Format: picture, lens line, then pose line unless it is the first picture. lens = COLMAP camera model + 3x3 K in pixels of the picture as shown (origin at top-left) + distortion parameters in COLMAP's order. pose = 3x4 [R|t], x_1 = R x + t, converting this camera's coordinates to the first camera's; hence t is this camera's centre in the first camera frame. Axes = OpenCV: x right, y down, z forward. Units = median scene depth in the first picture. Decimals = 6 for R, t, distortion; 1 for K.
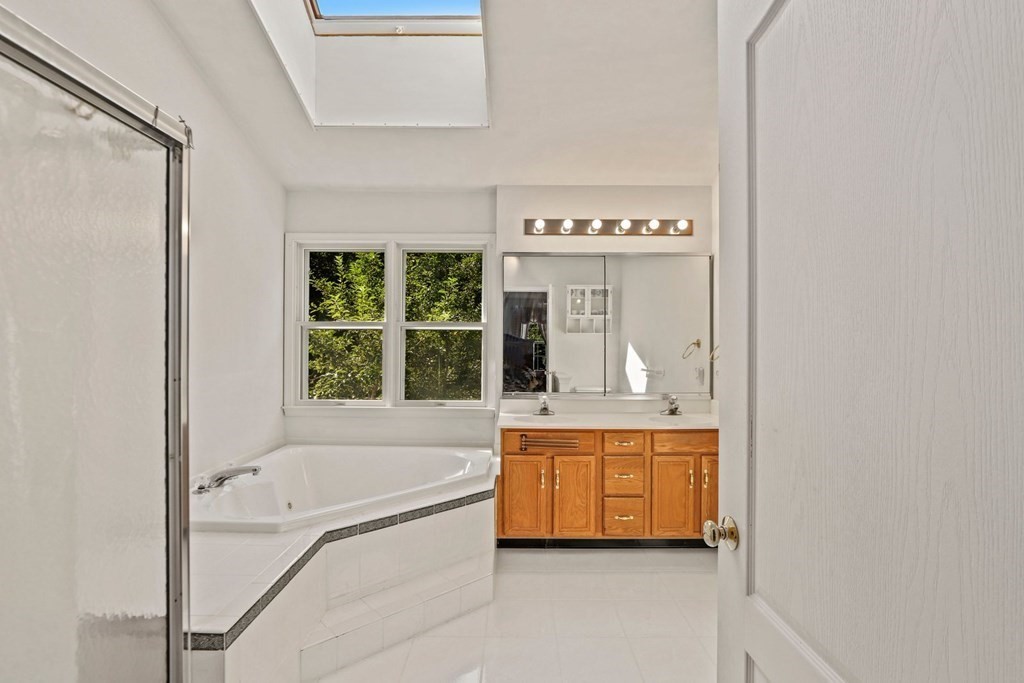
lens RADIAL K [[491.2, 0, 514.2], [0, 491.2, 338.7], [0, 0, 1]] dist [-0.015309, 0.001213]
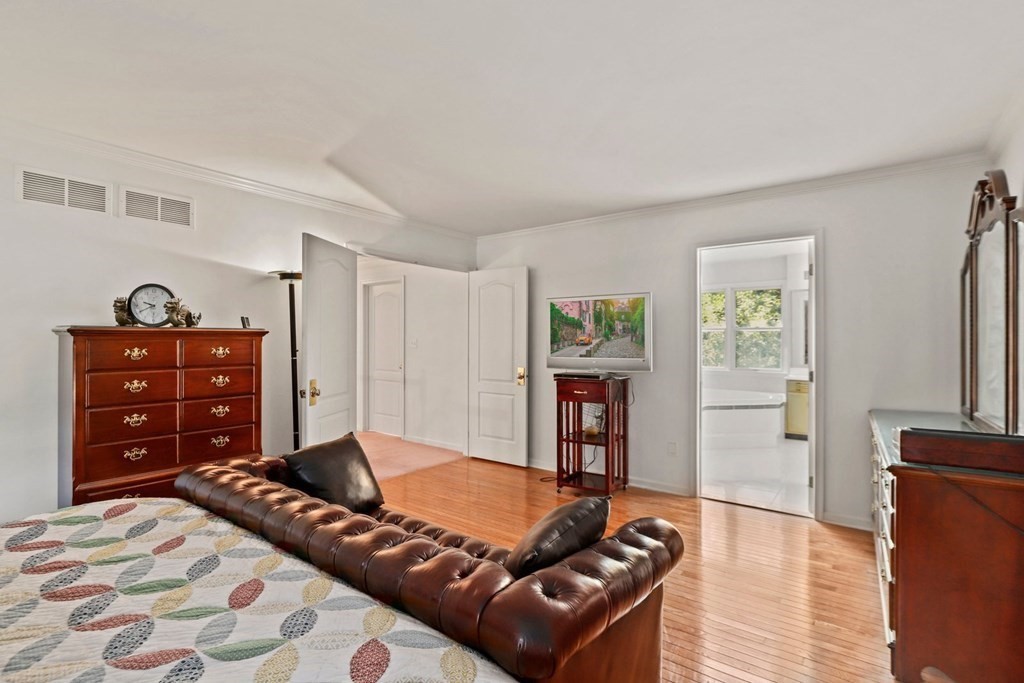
lens RADIAL K [[491.2, 0, 512.3], [0, 491.2, 335.4], [0, 0, 1]] dist [-0.015309, 0.001213]
pose [[0.798295, -0.006765, -0.602228, 0.244517], [0.005329, 0.999977, -0.004169, 0.002653], [0.602243, 0.000119, 0.798313, -1.111796]]
